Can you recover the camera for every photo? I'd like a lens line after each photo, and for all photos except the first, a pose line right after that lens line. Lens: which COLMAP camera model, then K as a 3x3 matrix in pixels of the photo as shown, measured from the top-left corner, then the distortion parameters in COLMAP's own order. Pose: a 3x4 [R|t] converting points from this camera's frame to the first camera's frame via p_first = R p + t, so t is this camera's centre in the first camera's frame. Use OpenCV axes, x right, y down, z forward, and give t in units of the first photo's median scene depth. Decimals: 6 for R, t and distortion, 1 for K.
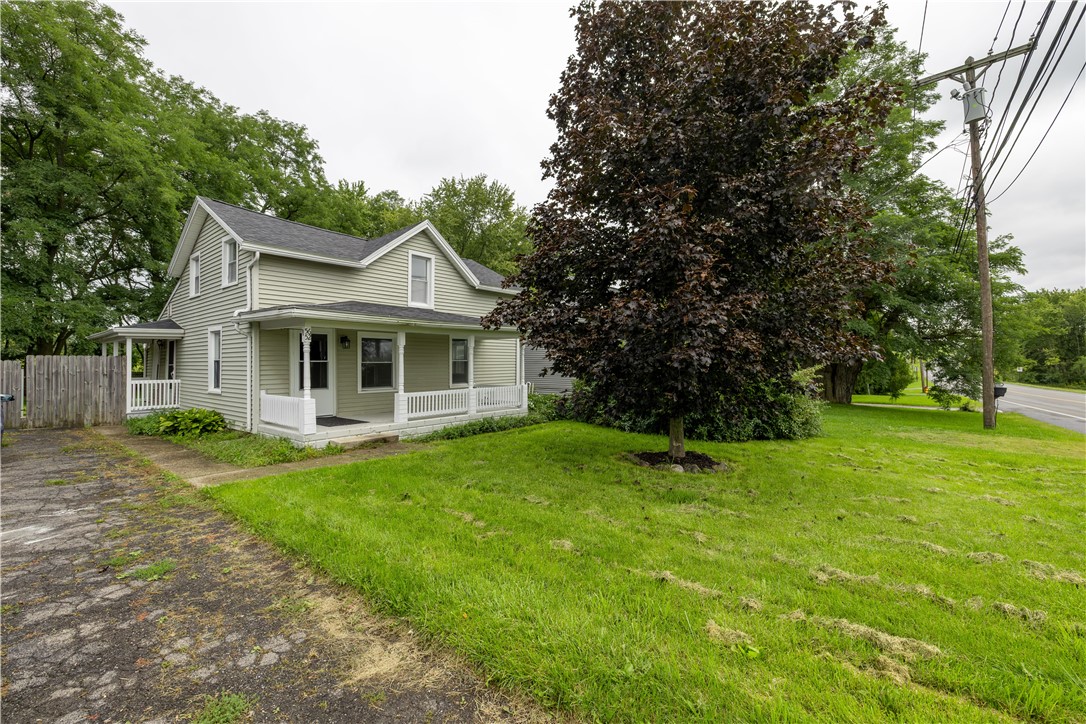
lens RADIAL K [[453.7, 0, 543.6], [0, 453.7, 360.1], [0, 0, 1]] dist [-0.001680, -0.000185]
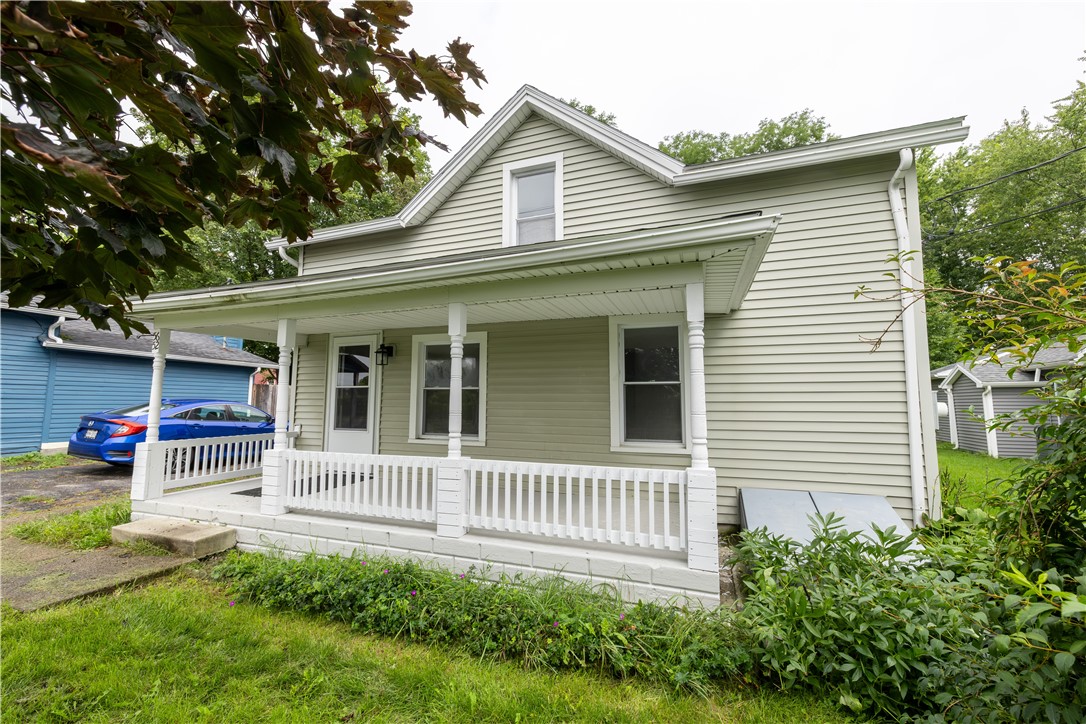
lens RADIAL K [[462.7, 0, 544.3], [0, 462.7, 359.6], [0, 0, 1]] dist [-0.000242, -0.000009]
pose [[0.306052, -0.090755, -0.947679, 0.175032], [-0.006880, 0.995209, -0.097528, 0.020539], [0.951990, 0.036369, 0.303962, 0.851985]]
